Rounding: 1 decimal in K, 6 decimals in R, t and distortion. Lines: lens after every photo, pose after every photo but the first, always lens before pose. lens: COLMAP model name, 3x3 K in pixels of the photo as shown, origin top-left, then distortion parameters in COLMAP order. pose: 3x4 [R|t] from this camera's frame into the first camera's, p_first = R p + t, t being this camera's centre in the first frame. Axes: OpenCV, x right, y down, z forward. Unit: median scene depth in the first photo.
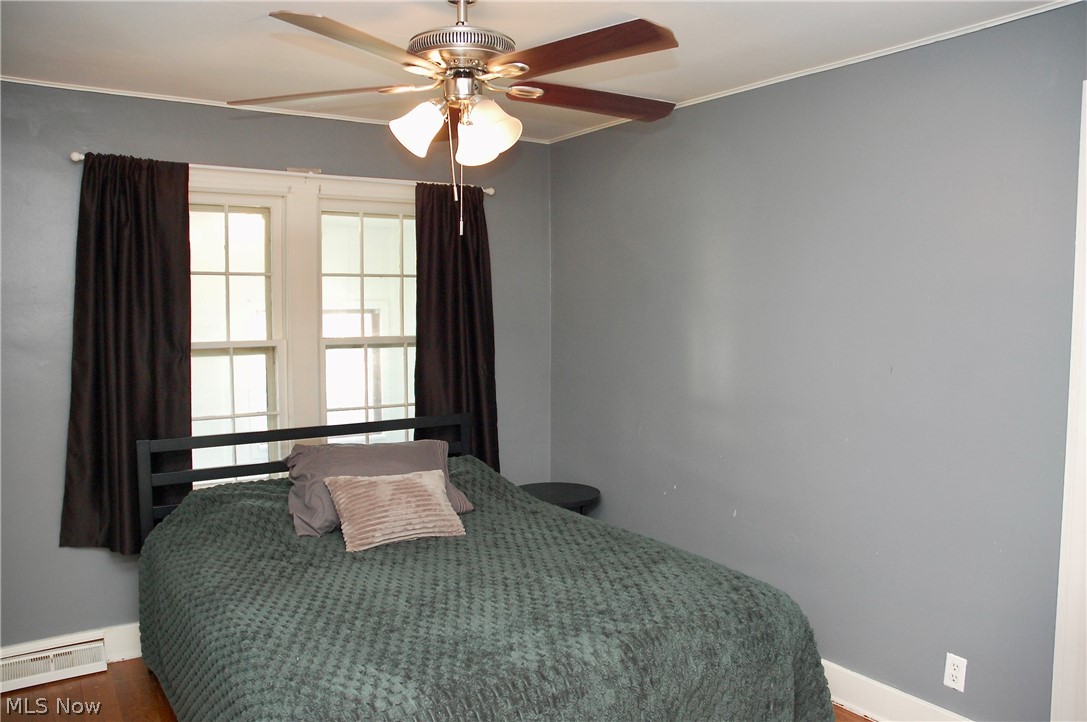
lens RADIAL K [[838.3, 0, 546.2], [0, 838.3, 372.2], [0, 0, 1]] dist [-0.172990, 0.159068]
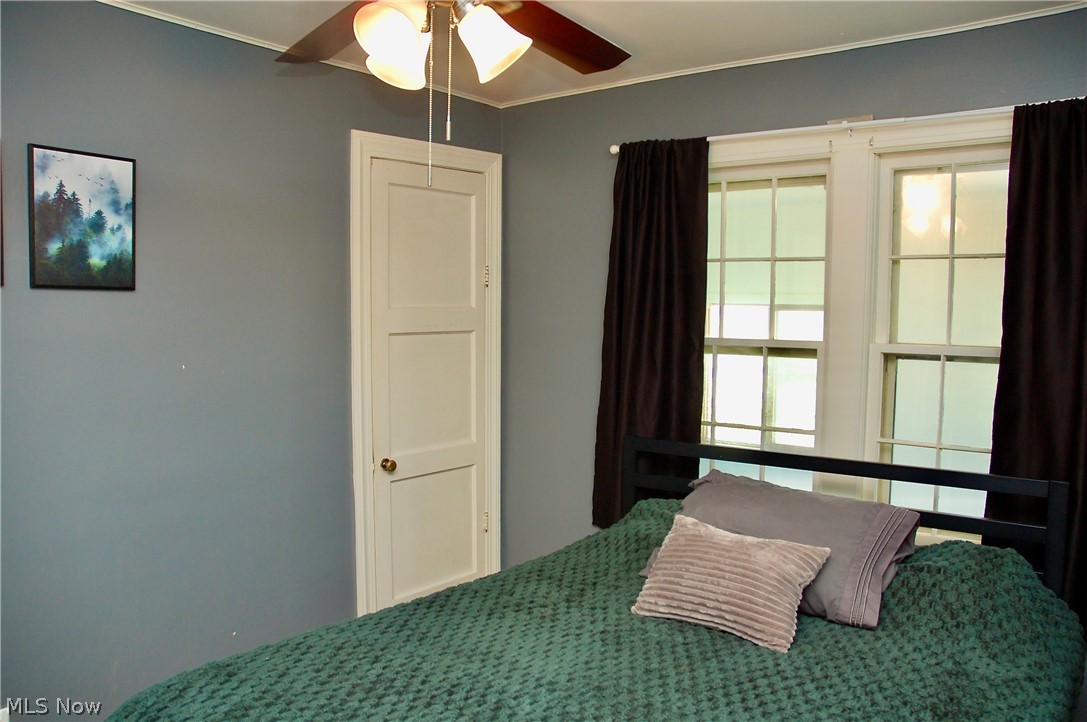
lens RADIAL K [[838.3, 0, 546.2], [0, 838.3, 372.2], [0, 0, 1]] dist [-0.172990, 0.159068]
pose [[0.300723, 0.061927, -0.951699, 0.357394], [-0.099839, 0.994451, 0.033161, -0.010395], [0.948471, 0.085044, 0.305237, 0.530829]]
